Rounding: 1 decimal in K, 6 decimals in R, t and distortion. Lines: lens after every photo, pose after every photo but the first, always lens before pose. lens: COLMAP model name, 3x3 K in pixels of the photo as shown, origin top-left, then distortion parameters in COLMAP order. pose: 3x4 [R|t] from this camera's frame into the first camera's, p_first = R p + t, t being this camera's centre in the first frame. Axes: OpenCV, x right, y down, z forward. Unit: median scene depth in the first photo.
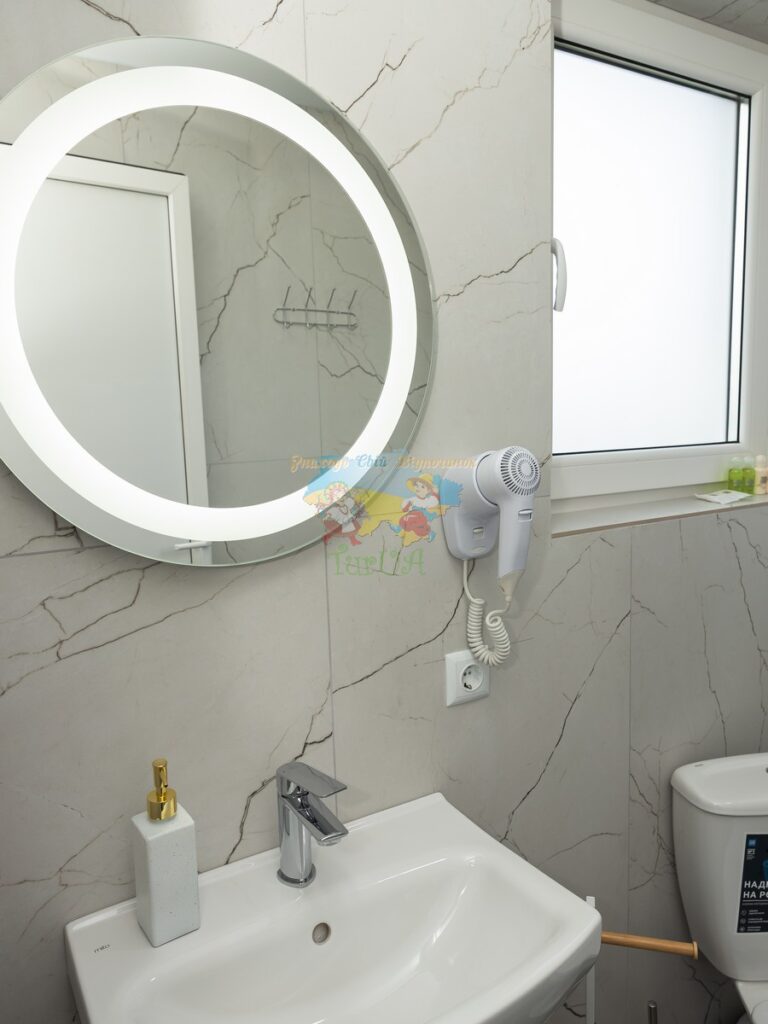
lens RADIAL K [[773.9, 0, 384.0], [0, 773.9, 512.0], [0, 0, 1]] dist [-0.004529, 0.009401]
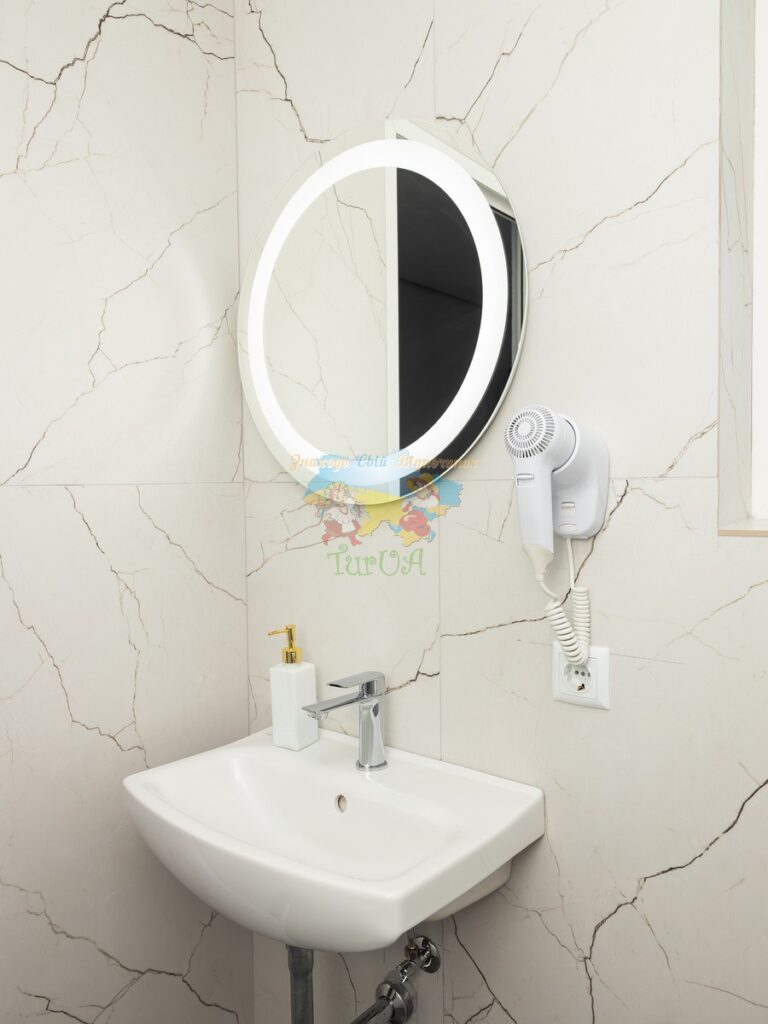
lens RADIAL K [[773.9, 0, 384.0], [0, 773.9, 512.0], [0, 0, 1]] dist [-0.004529, 0.009401]
pose [[0.311562, 0.066674, -0.947884, 1.000091], [-0.119083, 0.992411, 0.030664, 0.032720], [0.942735, 0.103323, 0.317137, 0.575222]]
